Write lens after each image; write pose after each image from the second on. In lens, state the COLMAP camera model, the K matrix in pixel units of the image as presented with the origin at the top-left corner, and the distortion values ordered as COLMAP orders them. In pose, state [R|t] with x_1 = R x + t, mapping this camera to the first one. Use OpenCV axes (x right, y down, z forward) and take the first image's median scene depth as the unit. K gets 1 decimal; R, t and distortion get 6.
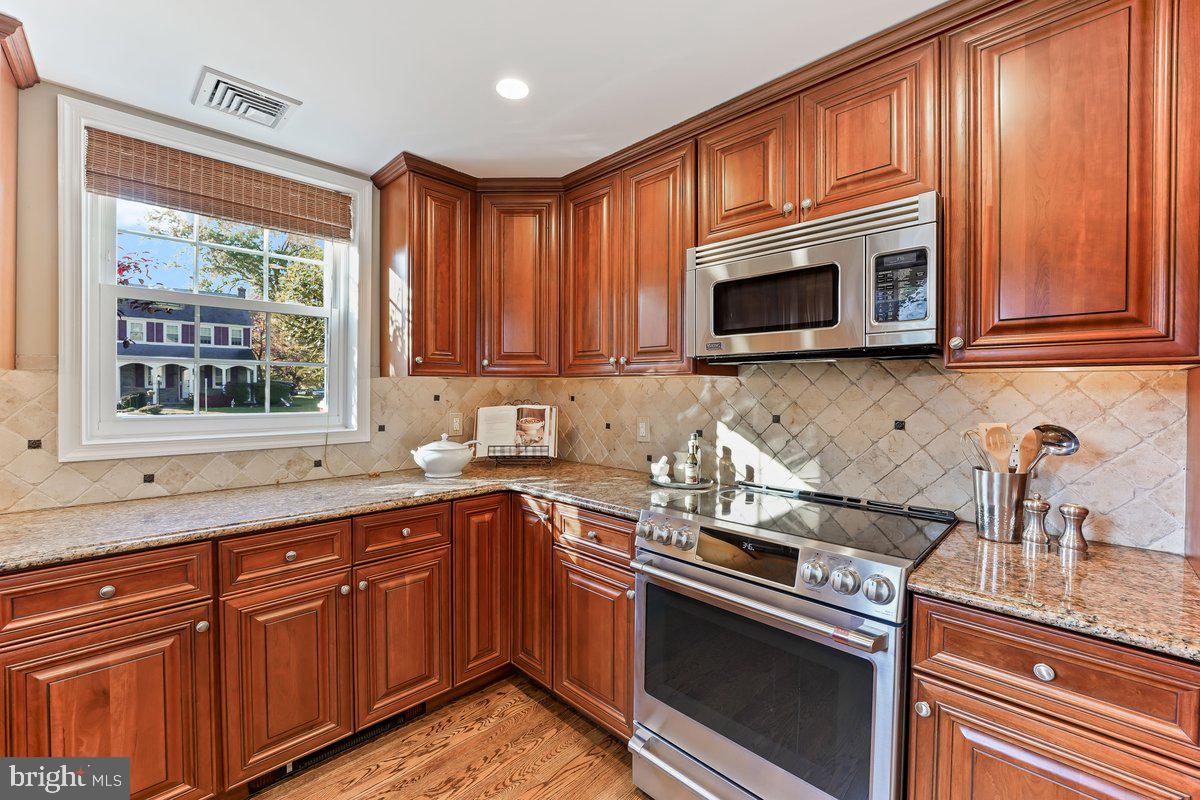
lens RADIAL K [[494.5, 0, 589.9], [0, 494.5, 396.4], [0, 0, 1]] dist [-0.006588, 0.000553]
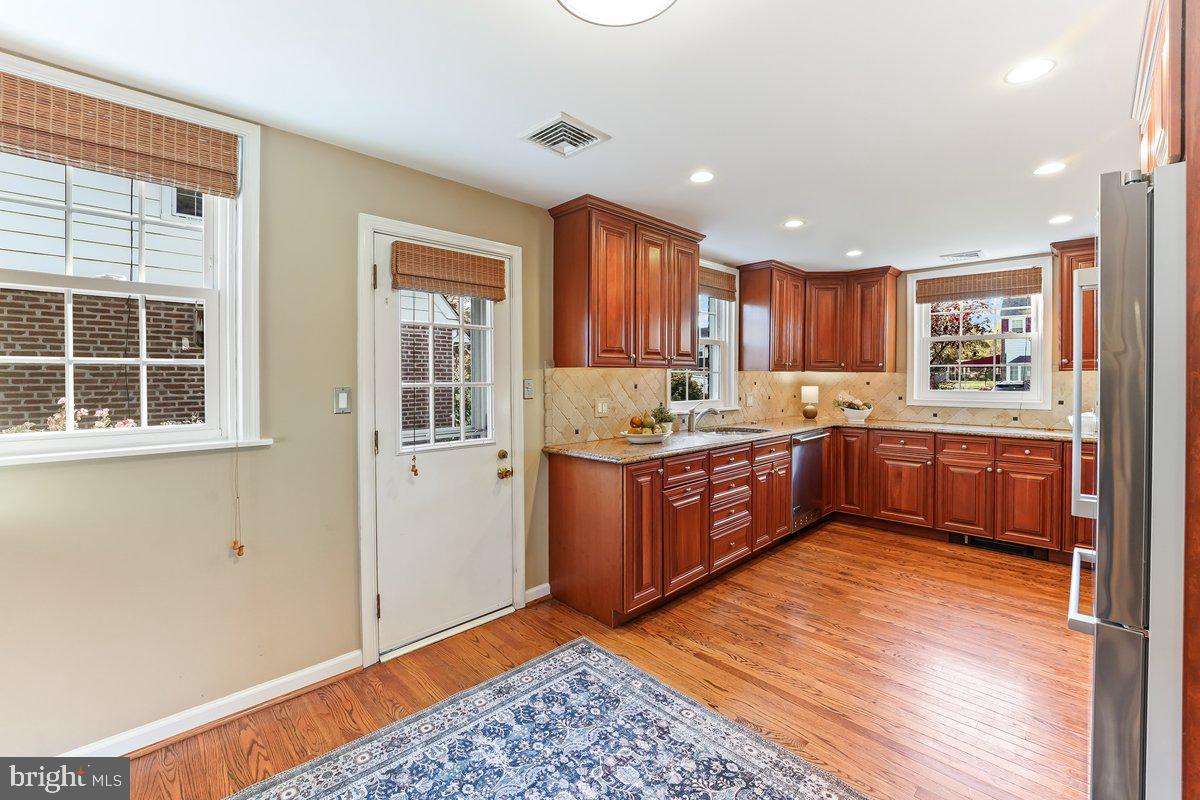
lens RADIAL K [[494.5, 0, 604.1], [0, 494.5, 392.9], [0, 0, 1]] dist [-0.006588, 0.000553]
pose [[0.034872, 0.027209, -0.999021, 1.283811], [-0.014198, 0.999542, 0.026727, 0.012164], [0.999291, 0.013253, 0.035242, -0.630298]]
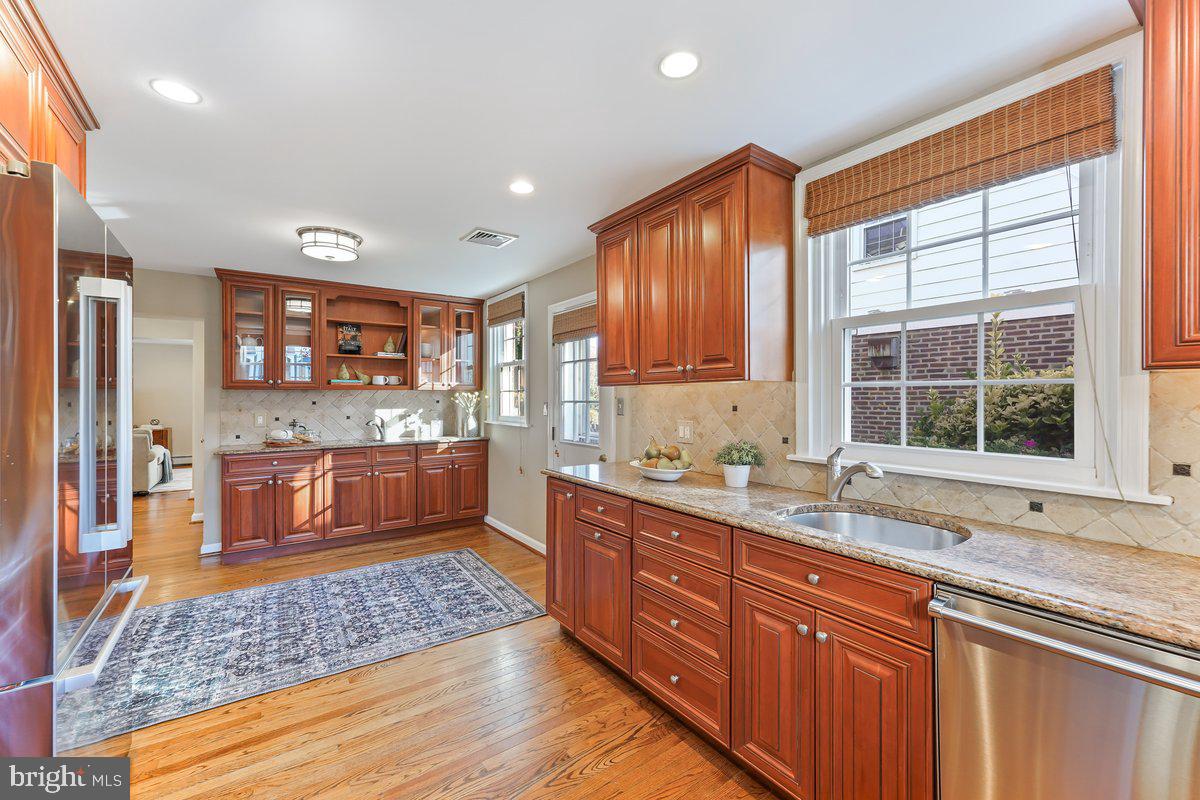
lens RADIAL K [[494.5, 0, 604.4], [0, 494.5, 404.2], [0, 0, 1]] dist [-0.006588, 0.000553]
pose [[-0.991995, -0.006289, 0.126121, -0.154063], [-0.002400, 0.999518, 0.030962, -0.010830], [-0.126255, 0.030412, -0.991532, 0.677605]]
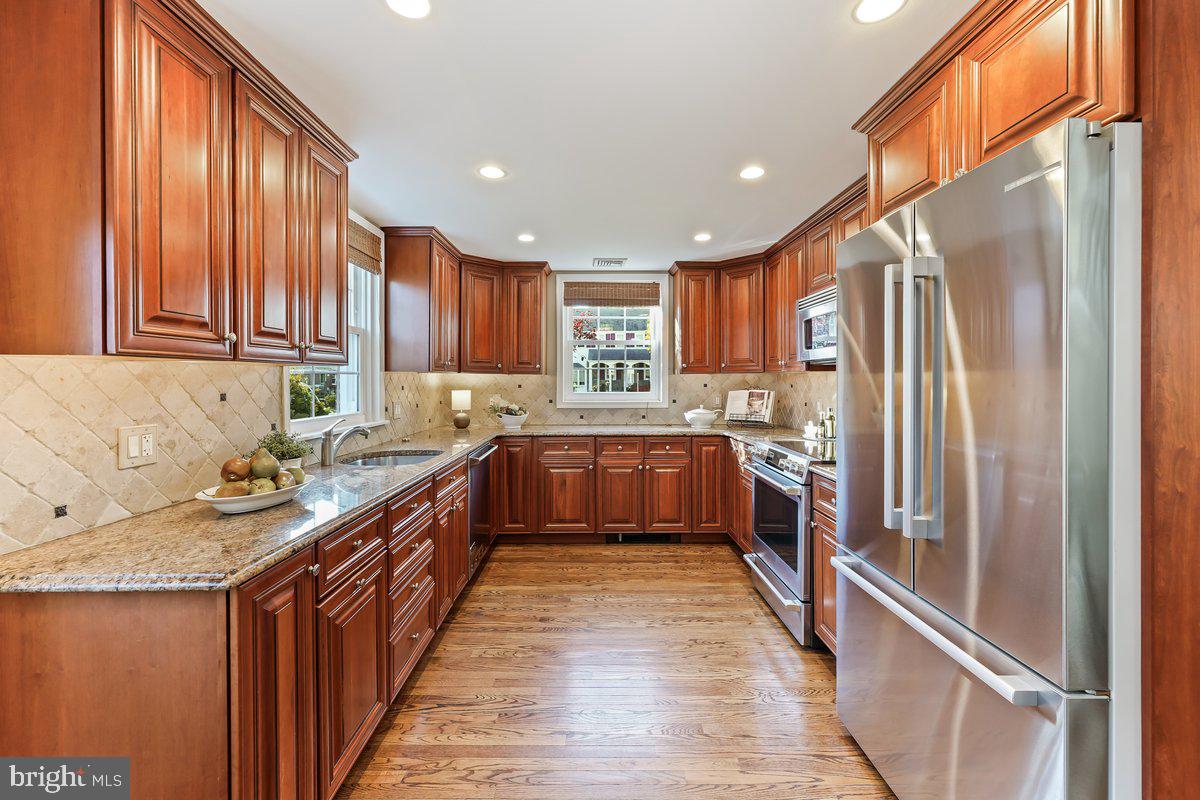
lens RADIAL K [[494.5, 0, 599.9], [0, 494.5, 385.1], [0, 0, 1]] dist [-0.006588, 0.000553]
pose [[0.729428, 0.002234, -0.684054, 0.747551], [-0.005199, 0.999984, -0.002278, 0.009897], [0.684038, 0.005218, 0.729427, -0.646014]]
